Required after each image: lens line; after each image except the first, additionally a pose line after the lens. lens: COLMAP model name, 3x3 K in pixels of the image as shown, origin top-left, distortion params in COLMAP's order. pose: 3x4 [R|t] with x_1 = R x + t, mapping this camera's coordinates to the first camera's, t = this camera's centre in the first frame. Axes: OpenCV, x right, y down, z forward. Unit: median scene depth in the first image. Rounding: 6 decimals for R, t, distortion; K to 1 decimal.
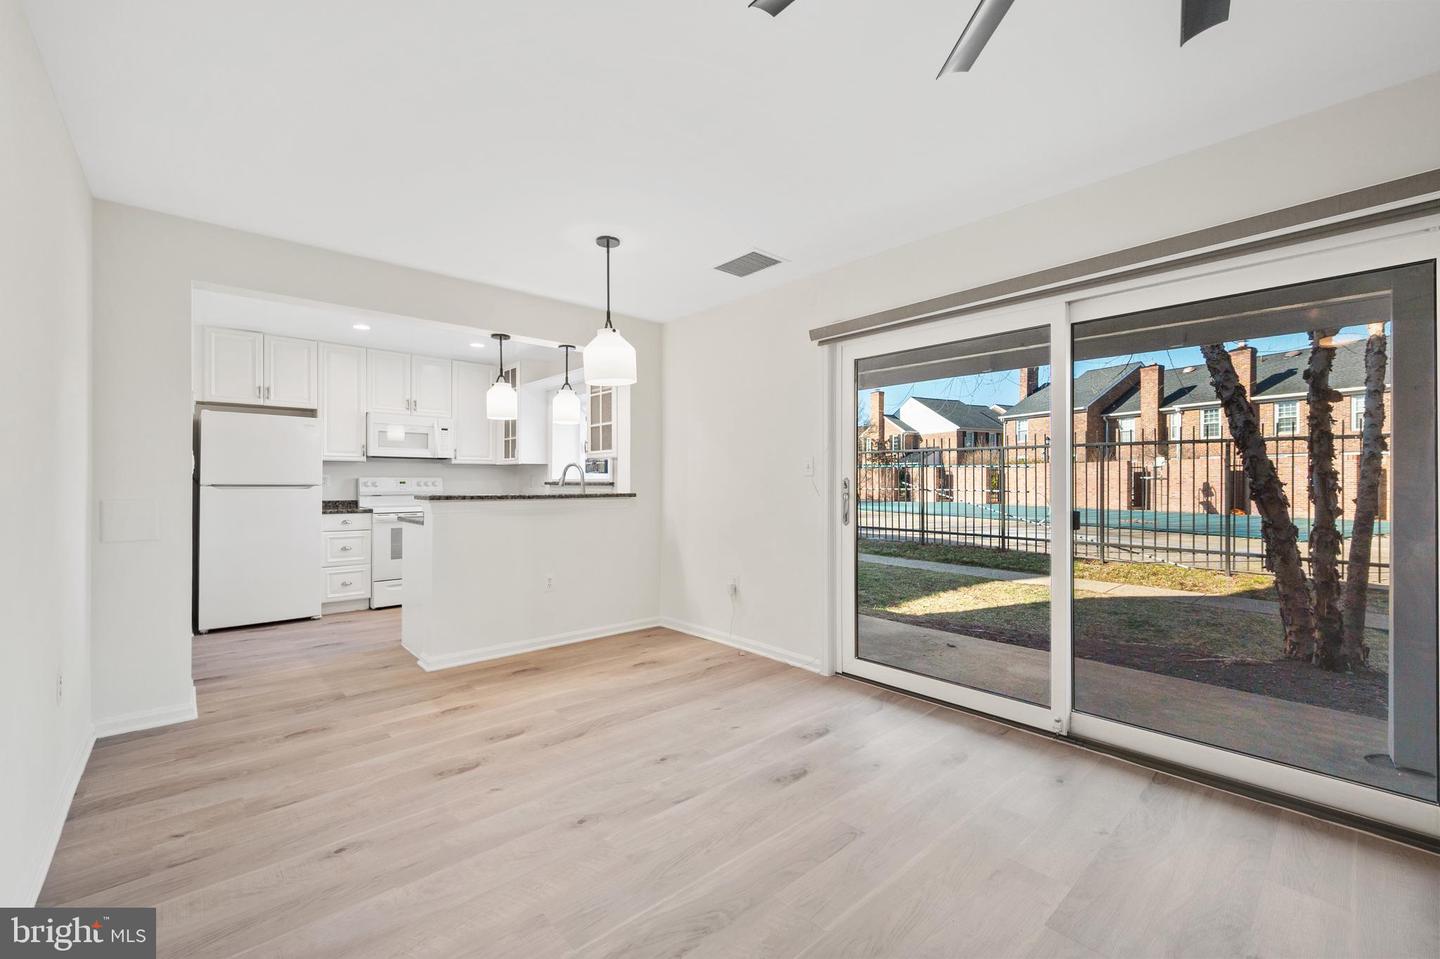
lens RADIAL K [[589.6, 0, 718.5], [0, 589.6, 477.7], [0, 0, 1]] dist [-0.001352, 0.000001]
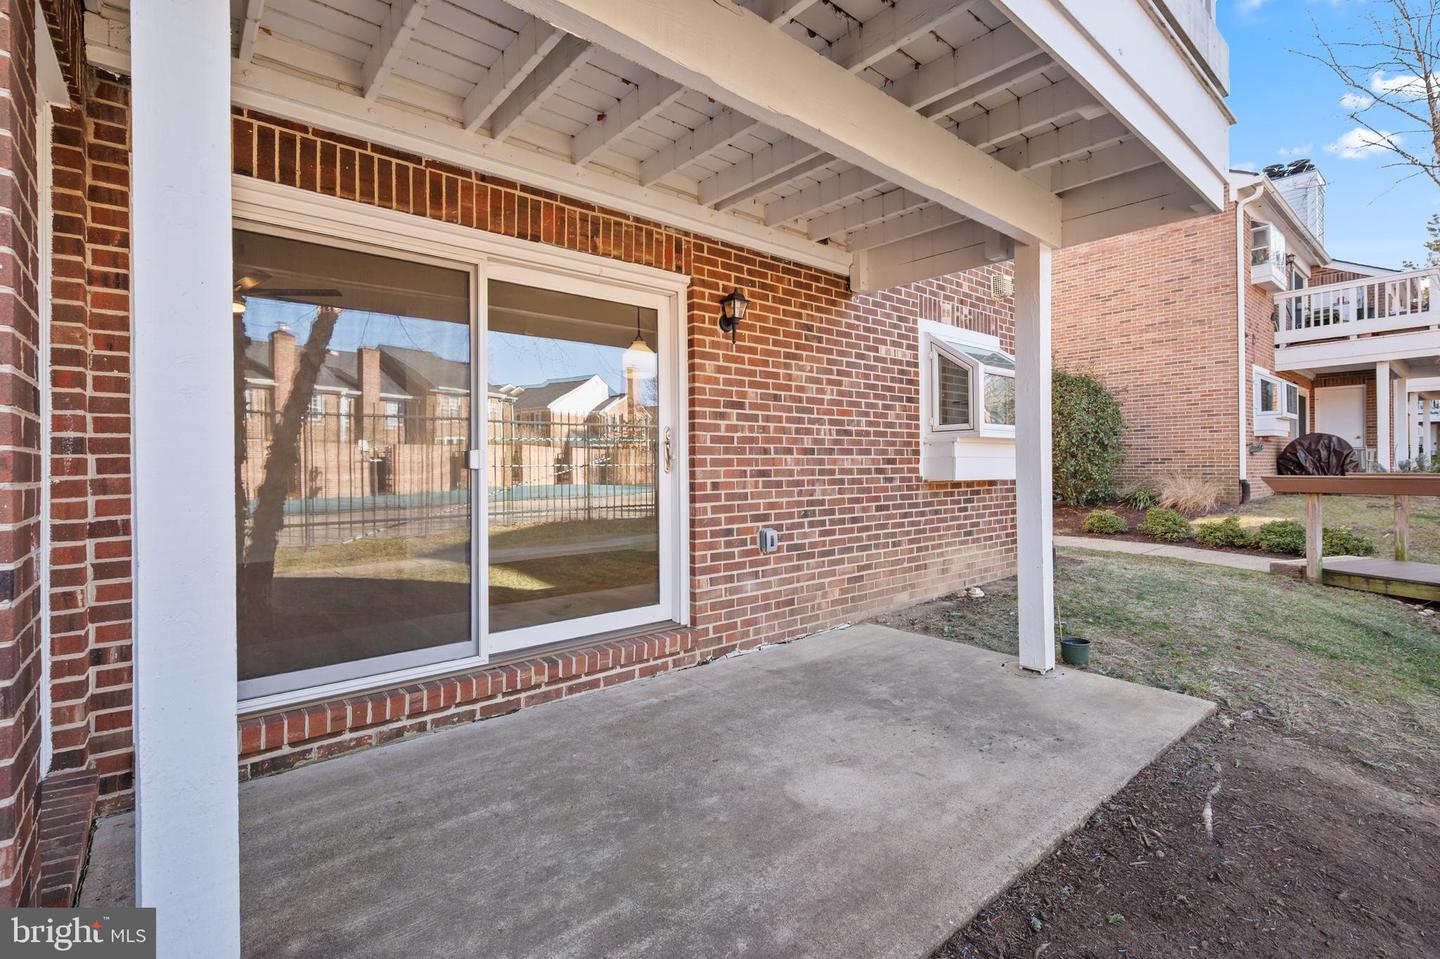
lens RADIAL K [[655.2, 0, 720.4], [0, 655.2, 460.2], [0, 0, 1]] dist [0.001009, -0.000282]
pose [[-0.029313, -0.005128, -0.999557, 0.985271], [0.013289, 0.999896, -0.005520, 0.051531], [0.999482, -0.013445, -0.029242, 0.837492]]
